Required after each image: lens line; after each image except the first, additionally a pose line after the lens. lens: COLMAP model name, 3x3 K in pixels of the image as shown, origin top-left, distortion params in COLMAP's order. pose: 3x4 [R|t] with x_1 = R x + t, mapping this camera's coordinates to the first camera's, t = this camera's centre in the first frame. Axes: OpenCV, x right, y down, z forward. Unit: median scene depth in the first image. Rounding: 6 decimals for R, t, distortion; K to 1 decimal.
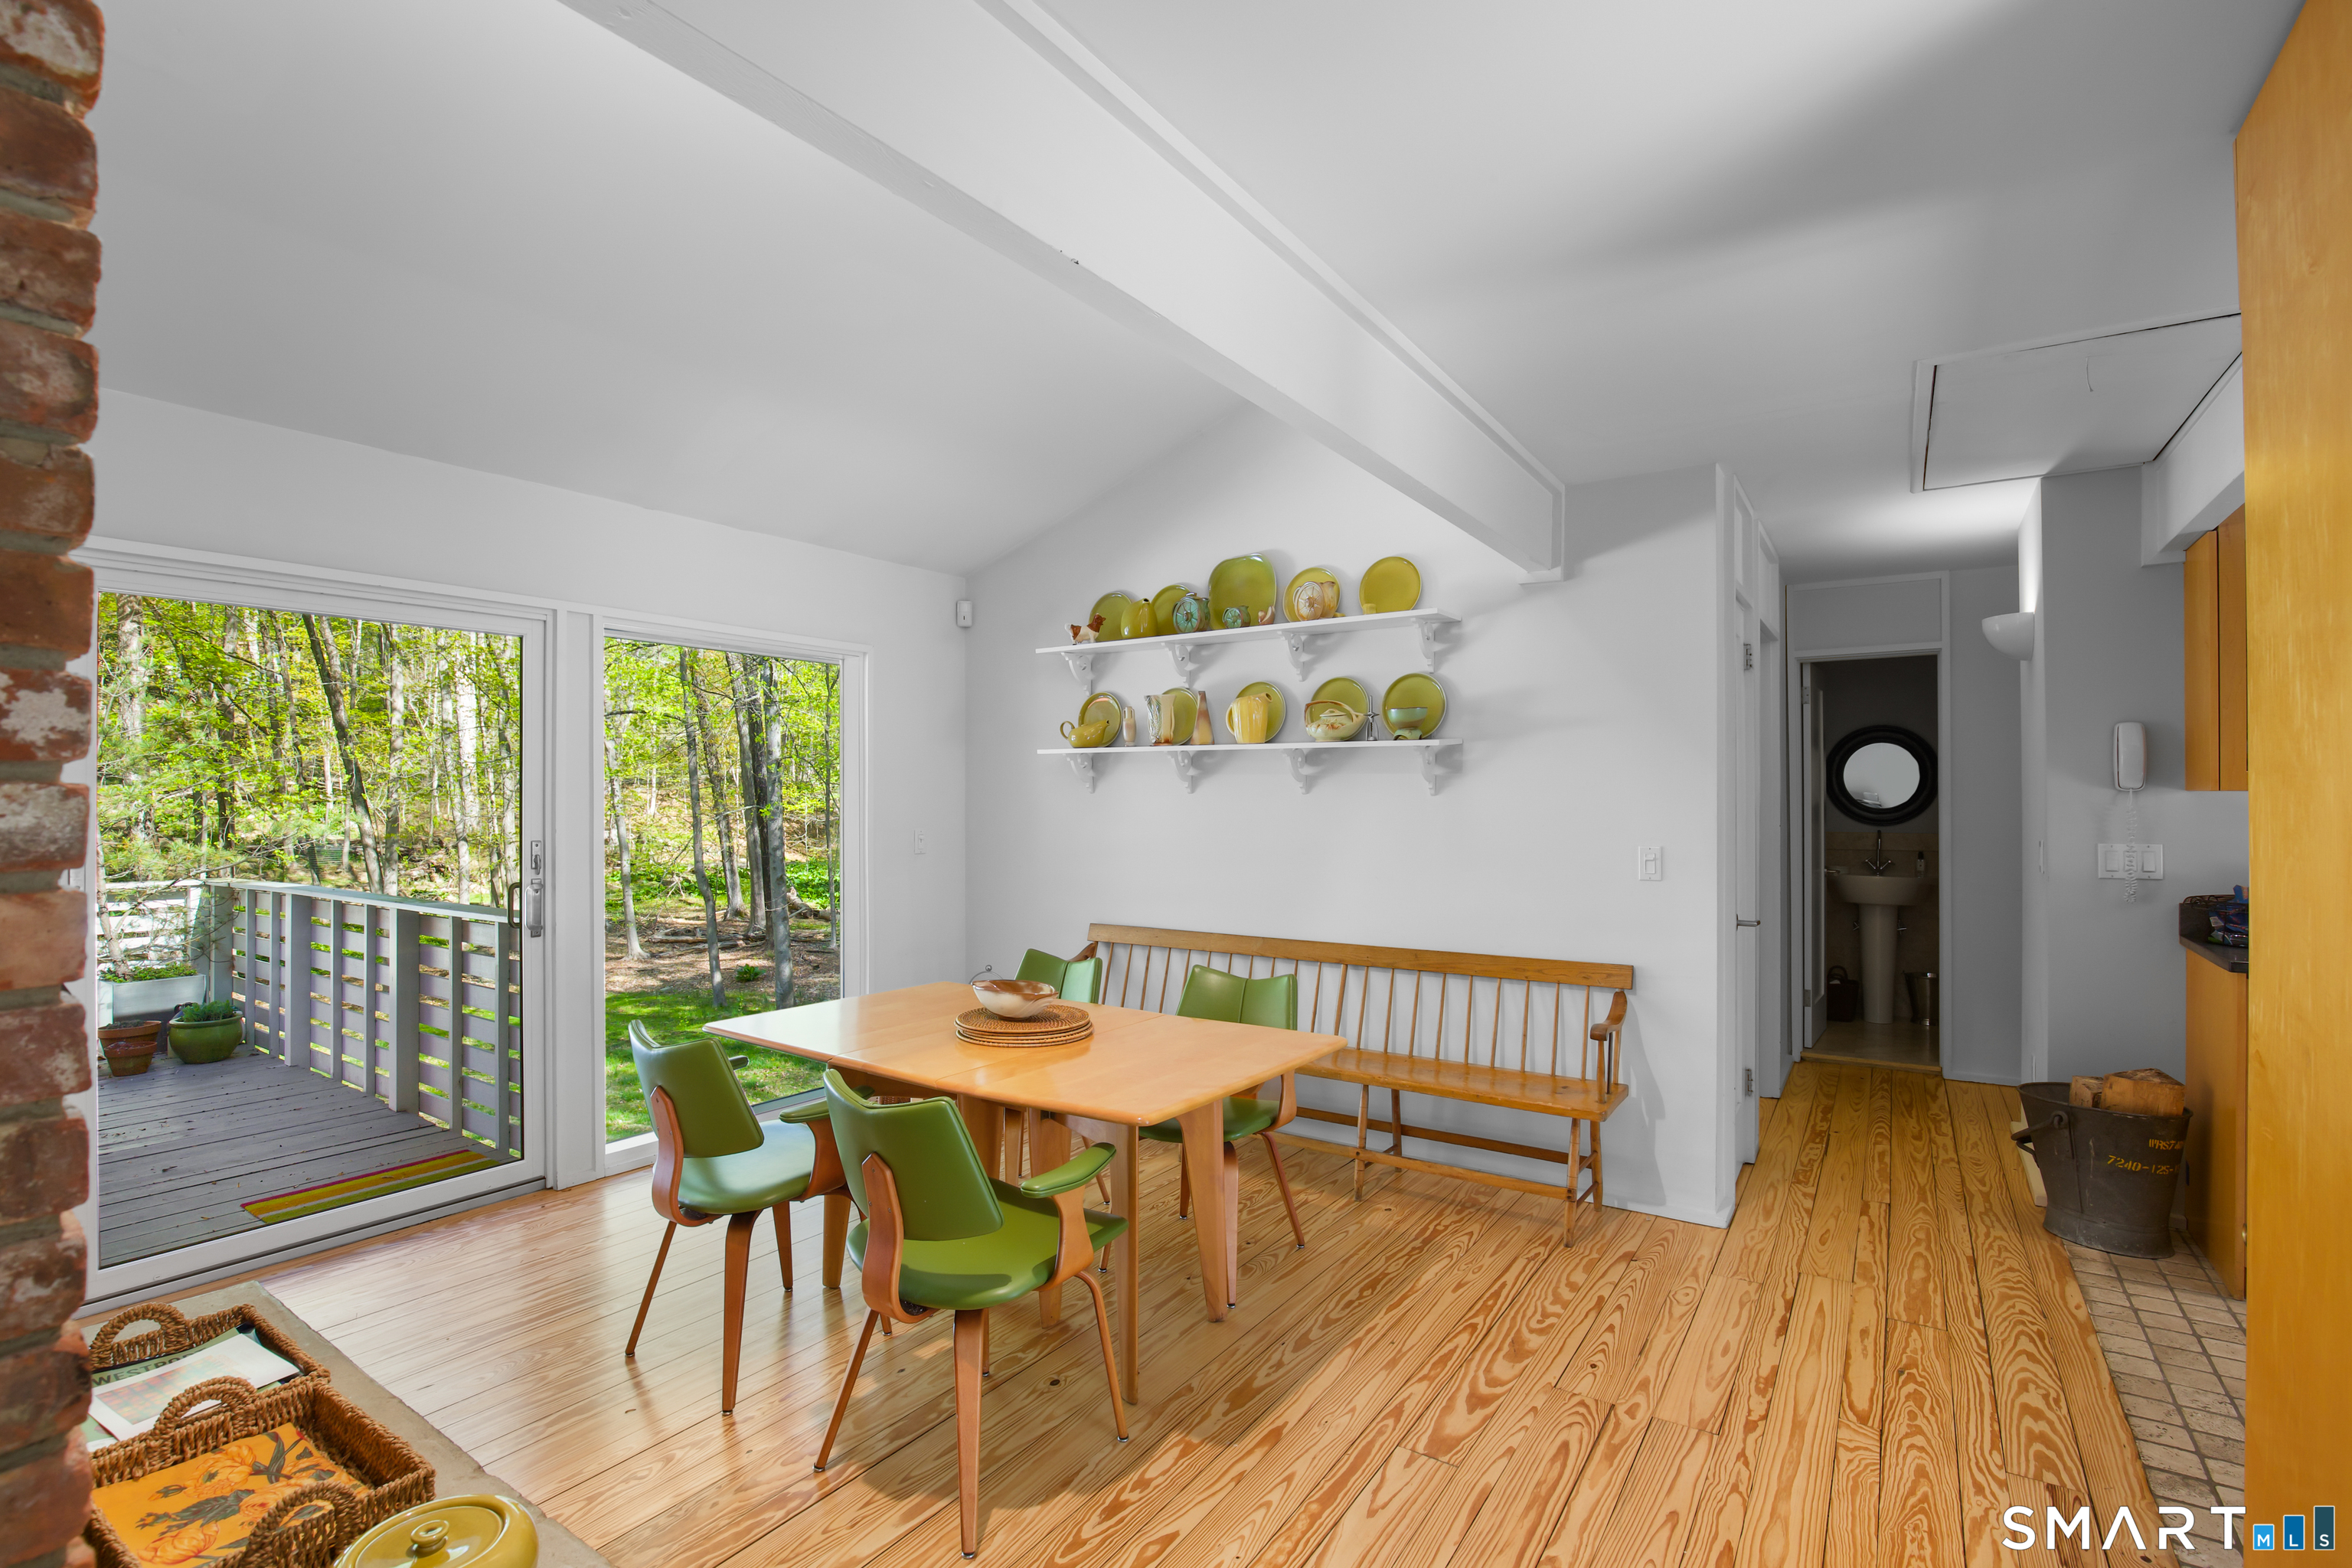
lens RADIAL K [[1095.9, 0, 1176.0], [0, 1095.9, 784.0], [0, 0, 1]] dist [-0.003000, -0.000226]
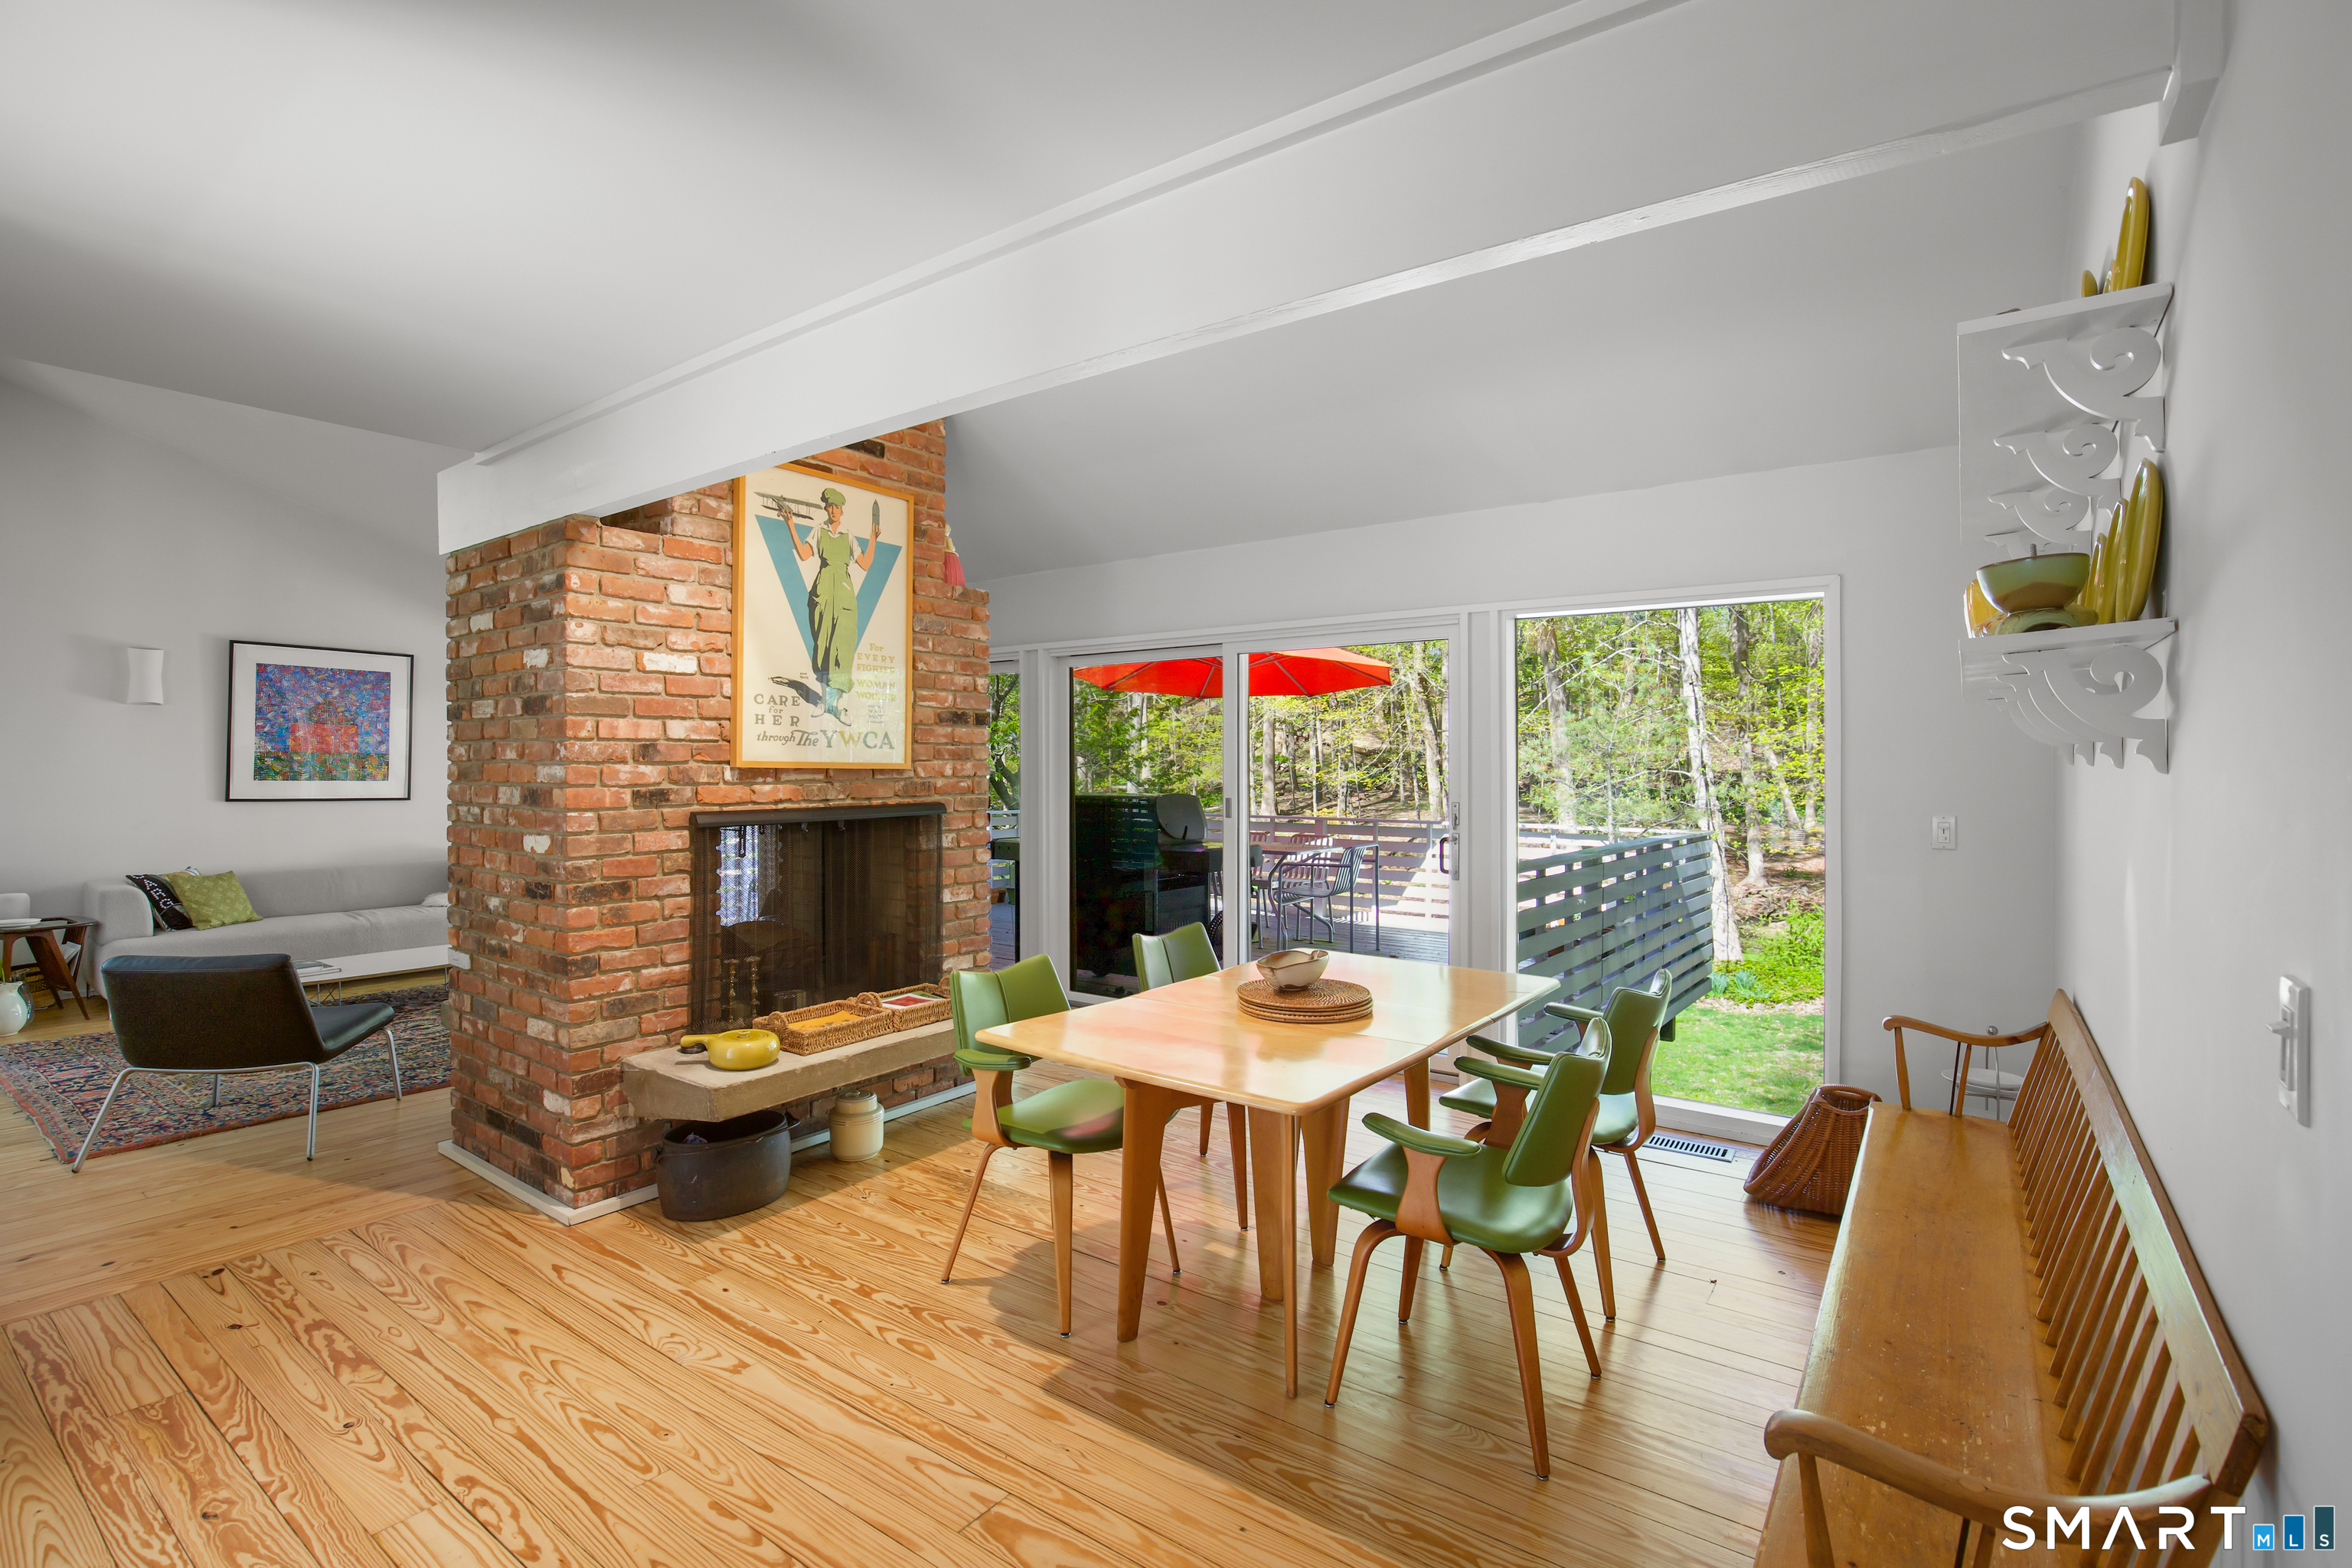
lens RADIAL K [[1095.9, 0, 1176.0], [0, 1095.9, 784.0], [0, 0, 1]] dist [-0.003000, -0.000226]
pose [[-0.033467, 0.018880, -0.999261, 1.141363], [0.003246, 0.999818, 0.018782, 0.004172], [0.999435, -0.002615, -0.033523, 1.225816]]
